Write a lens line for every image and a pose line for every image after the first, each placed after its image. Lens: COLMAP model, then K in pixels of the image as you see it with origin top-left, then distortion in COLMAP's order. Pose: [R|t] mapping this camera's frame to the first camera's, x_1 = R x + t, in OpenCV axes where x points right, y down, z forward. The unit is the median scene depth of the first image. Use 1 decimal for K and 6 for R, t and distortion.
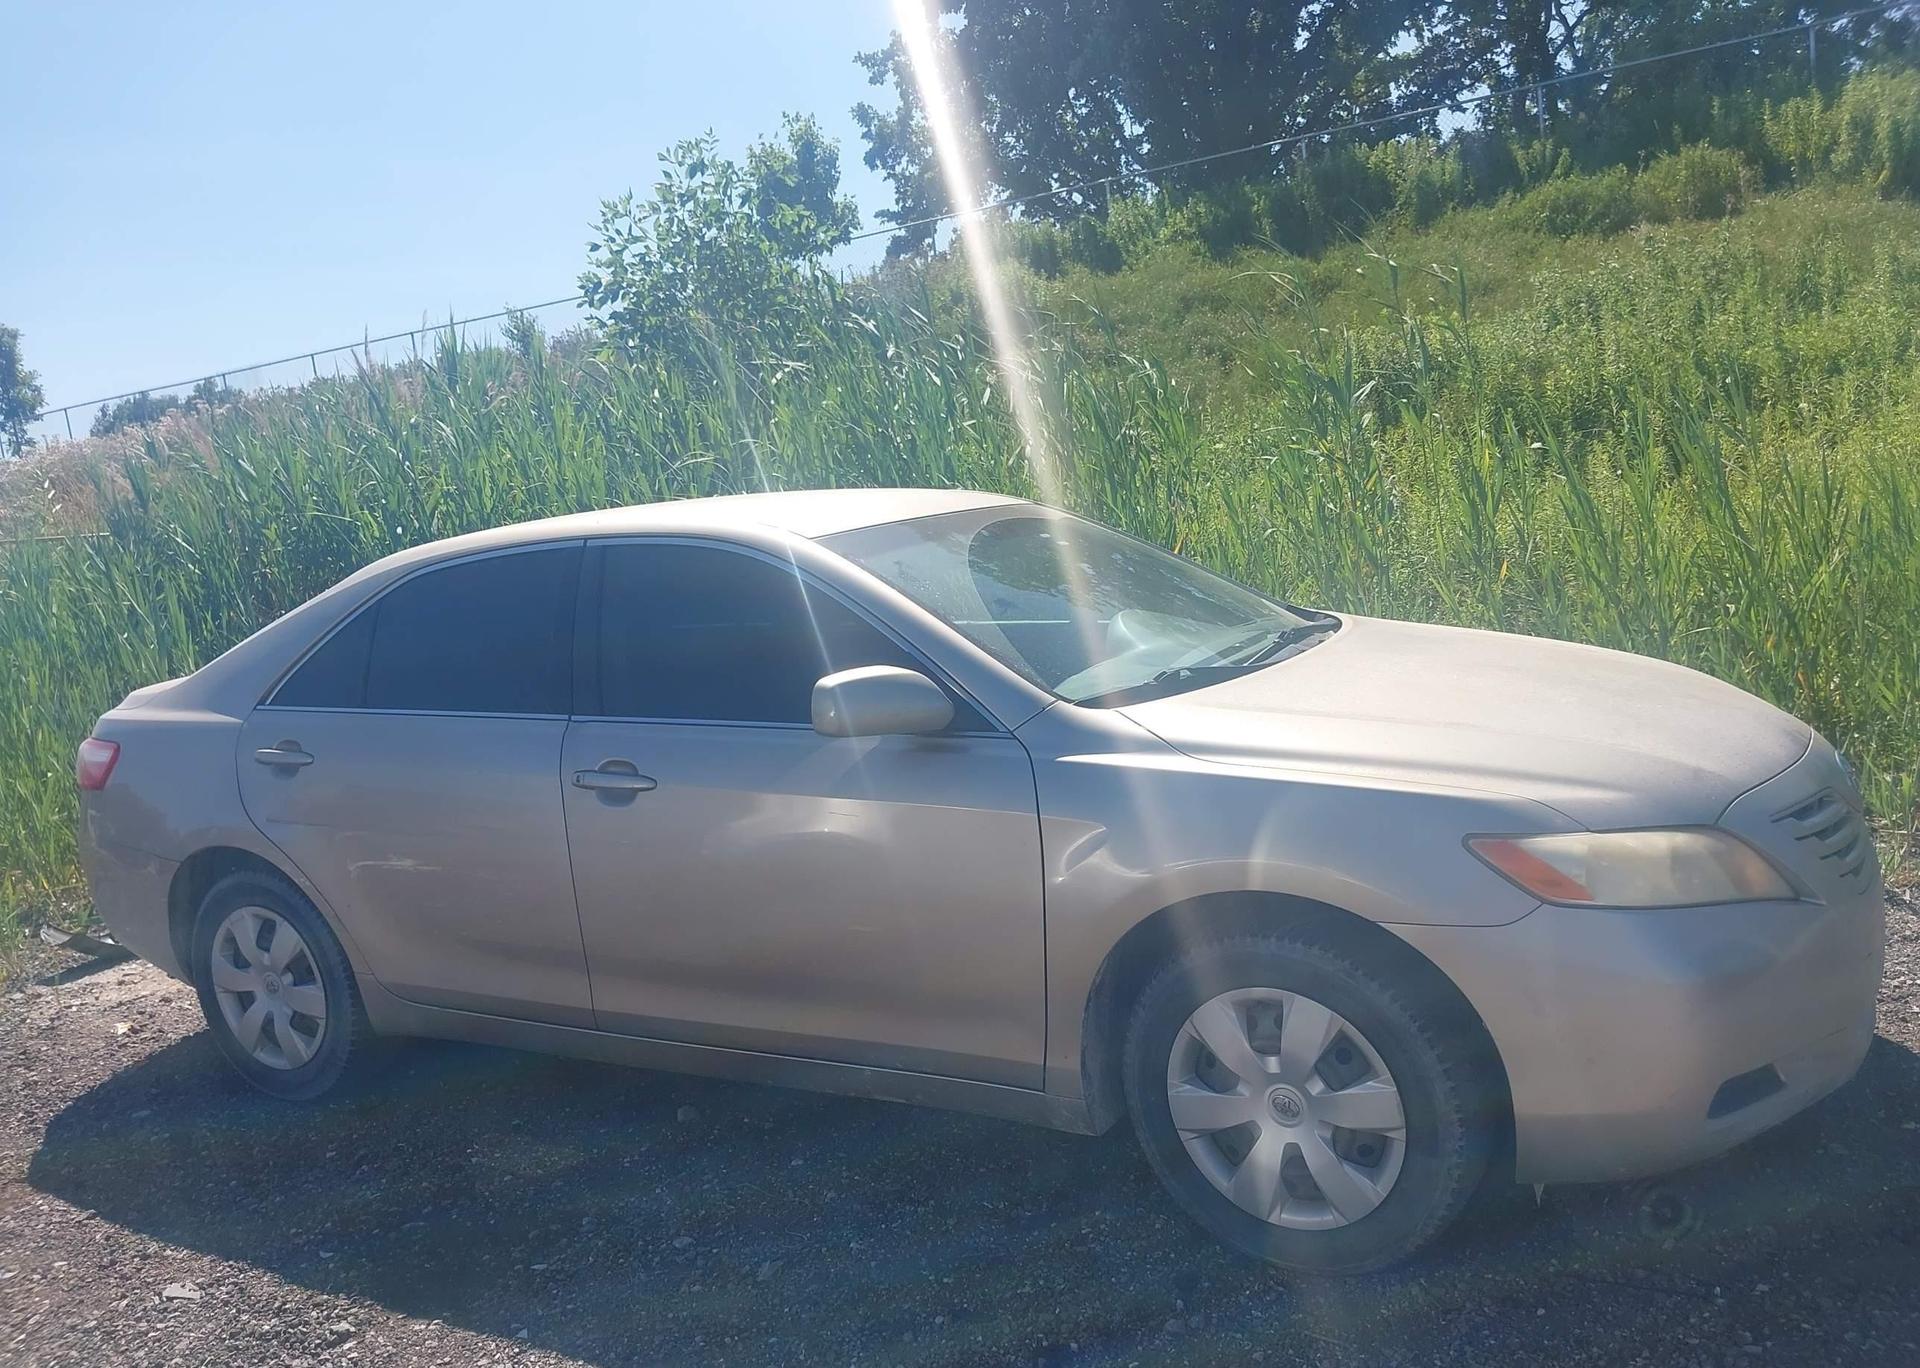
lens RADIAL K [[1611.2, 0, 965.0], [0, 1611.2, 720.0], [0, 0, 1]] dist [-0.004848, -0.009735]
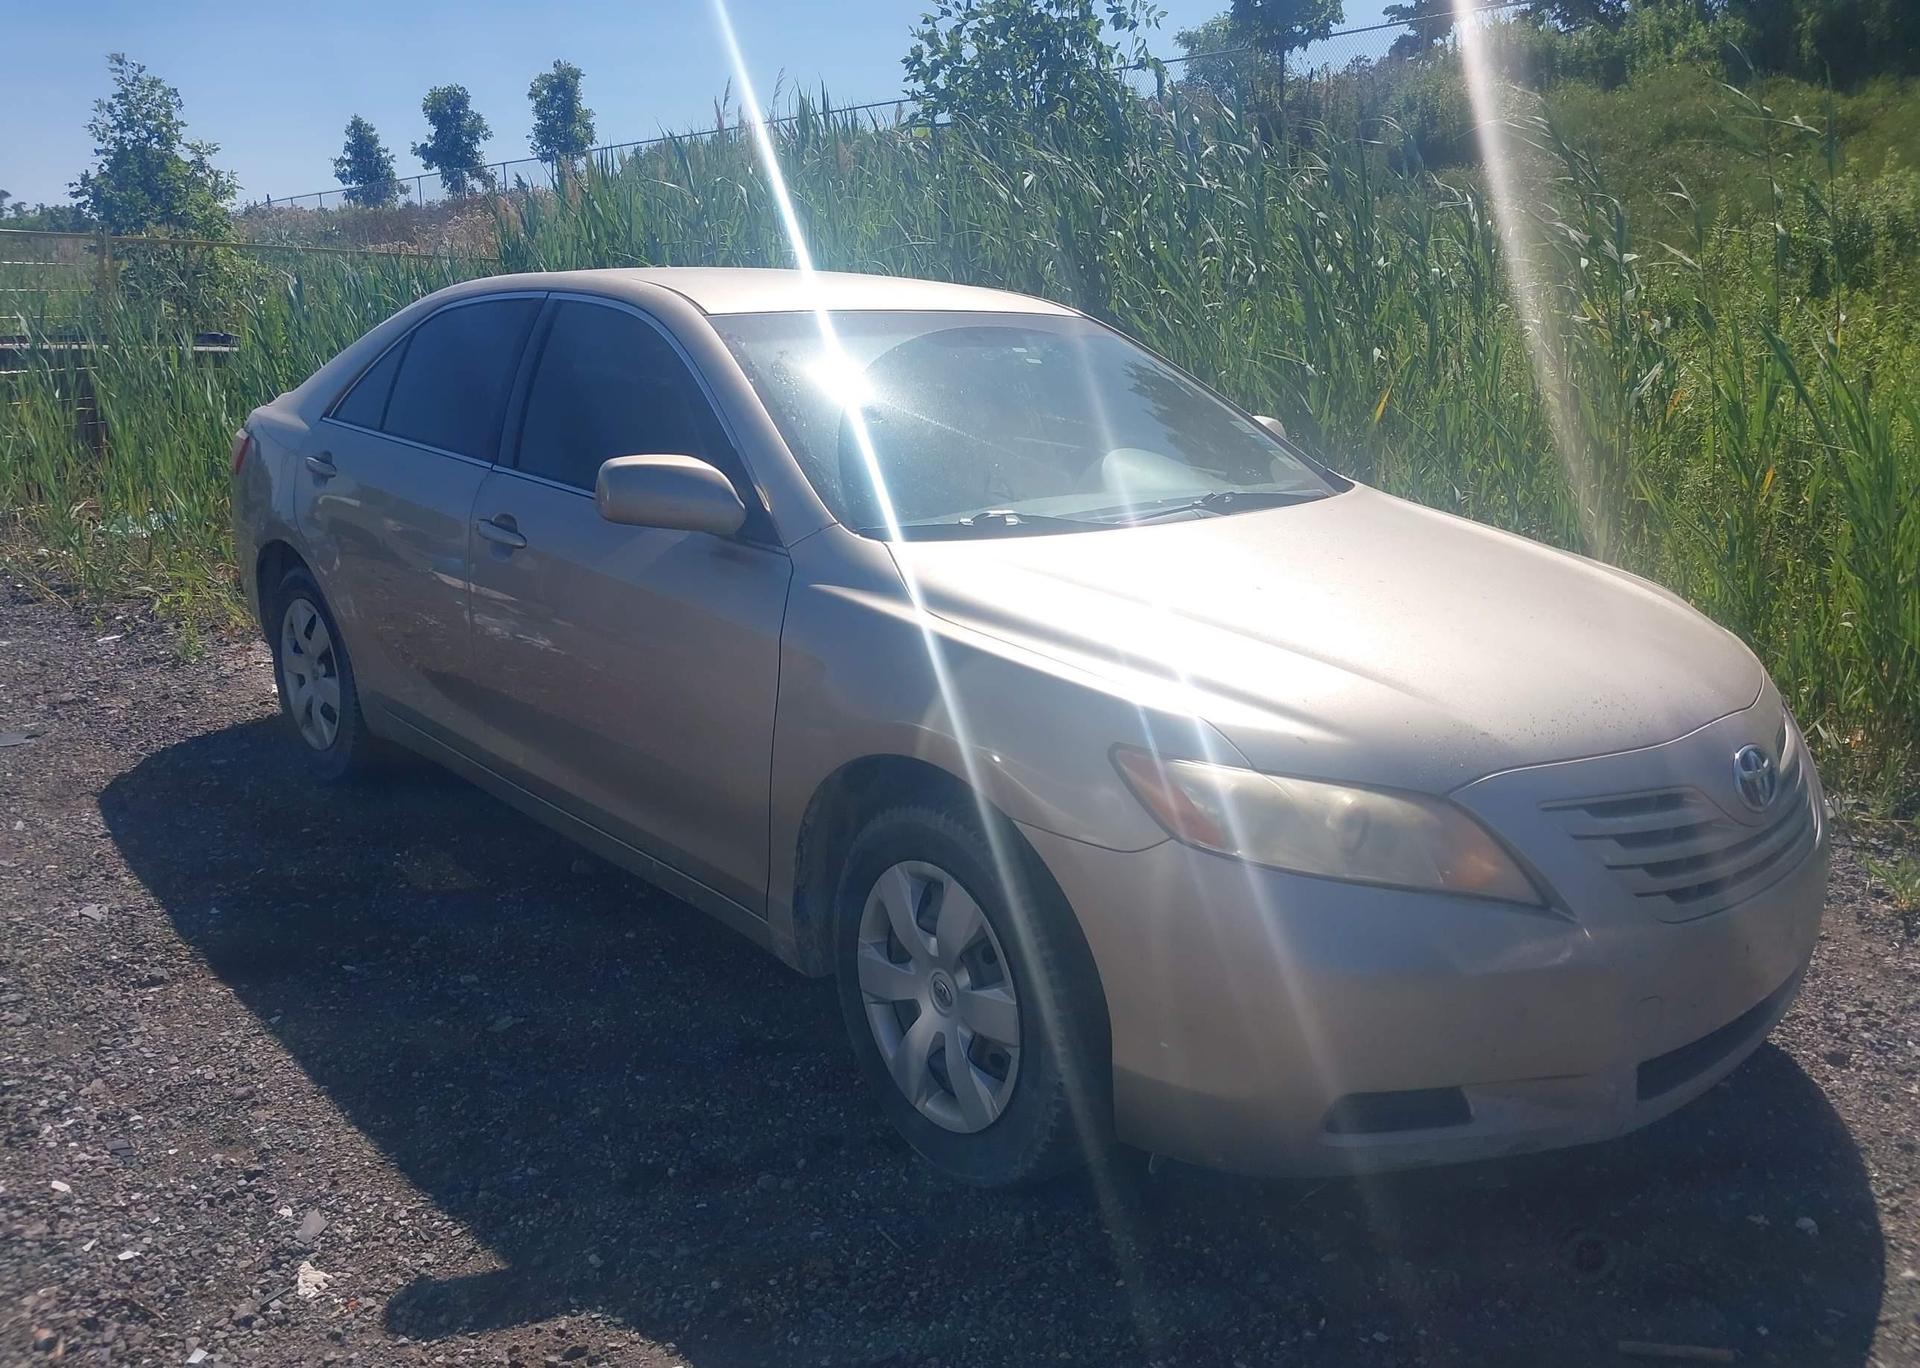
lens RADIAL K [[1602.4, 0, 957.4], [0, 1602.4, 658.0], [0, 0, 1]] dist [0.083718, -0.154882]
pose [[0.928434, 0.187564, -0.320670, 0.364717], [-0.161208, 0.981091, 0.107106, -0.038352], [0.334696, -0.047747, 0.941116, 0.111020]]
